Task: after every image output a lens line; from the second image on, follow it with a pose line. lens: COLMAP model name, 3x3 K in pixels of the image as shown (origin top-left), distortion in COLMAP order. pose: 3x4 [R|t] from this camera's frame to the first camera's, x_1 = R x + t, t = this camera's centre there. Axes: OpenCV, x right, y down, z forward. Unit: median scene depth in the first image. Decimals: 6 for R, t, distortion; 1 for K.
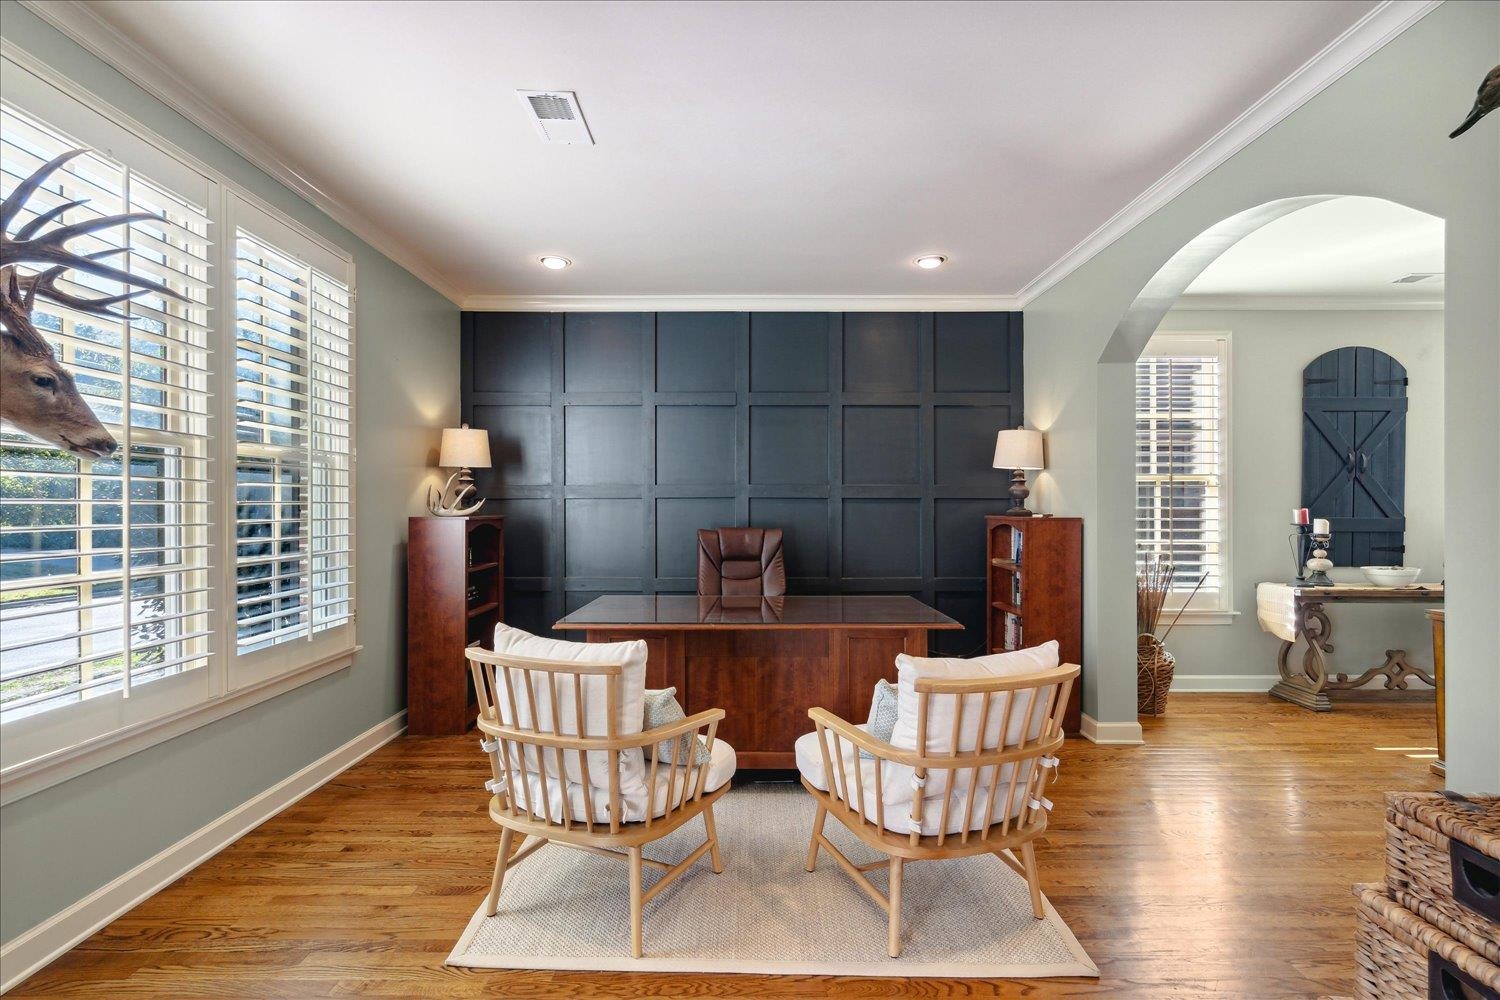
lens RADIAL K [[693.3, 0, 750.1], [0, 693.3, 503.4], [0, 0, 1]] dist [-0.001972, 0.002465]
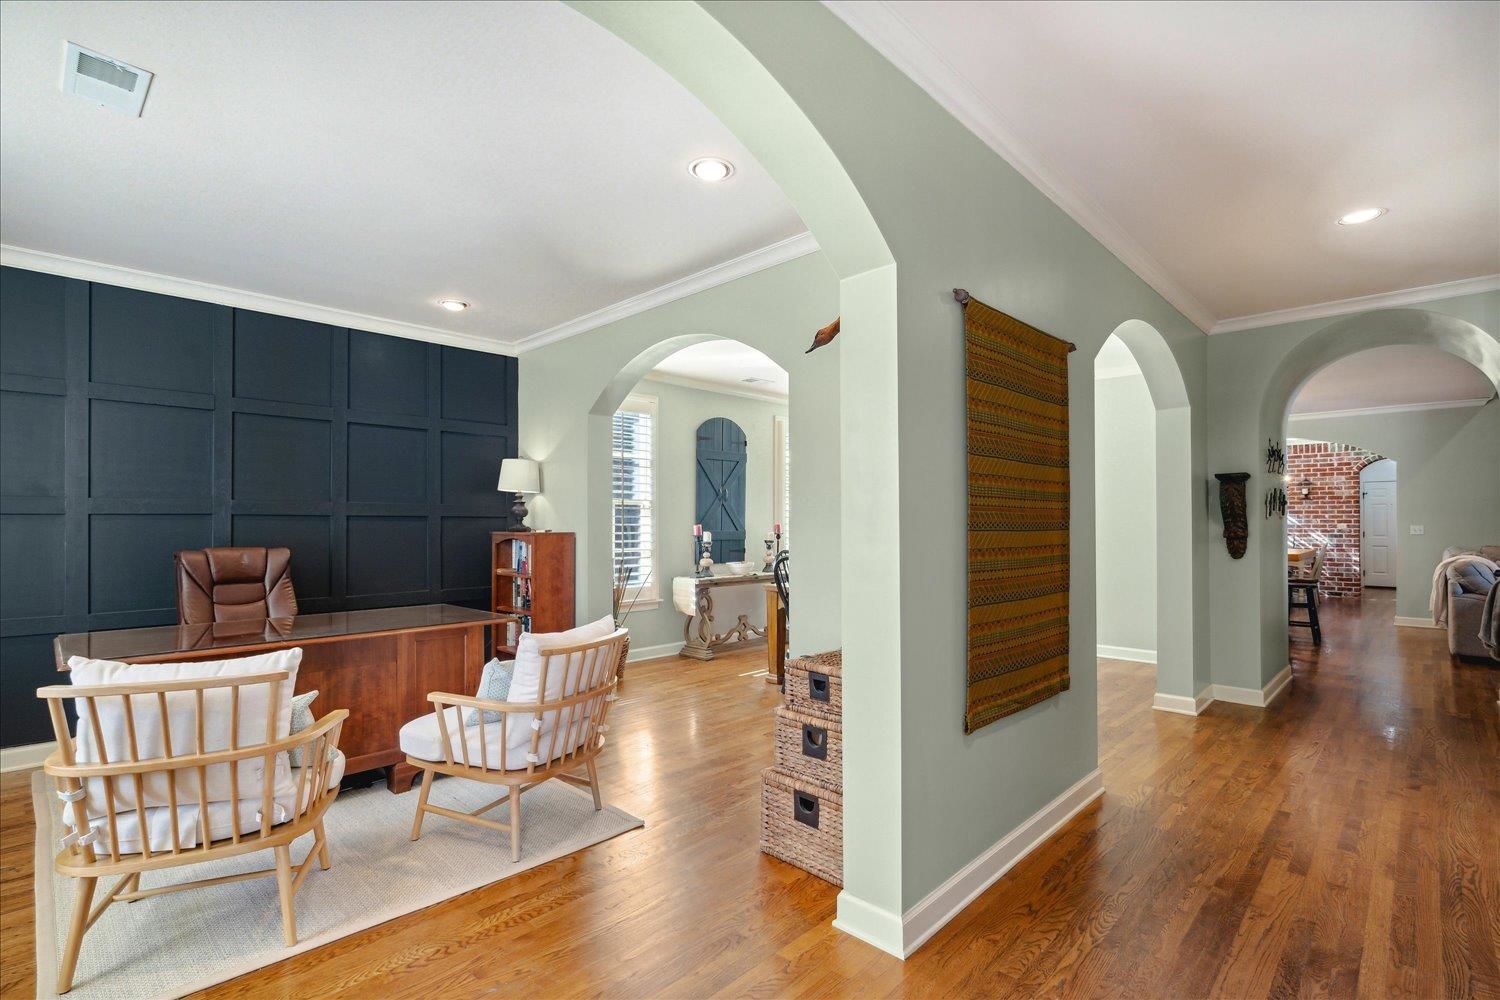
lens RADIAL K [[693.3, 0, 747.9], [0, 693.3, 509.8], [0, 0, 1]] dist [-0.001972, 0.002465]
pose [[0.700048, 0.013034, 0.713977, -0.195601], [-0.001651, 0.999860, -0.016634, -0.000085], [-0.714094, 0.010466, 0.699972, -0.114181]]
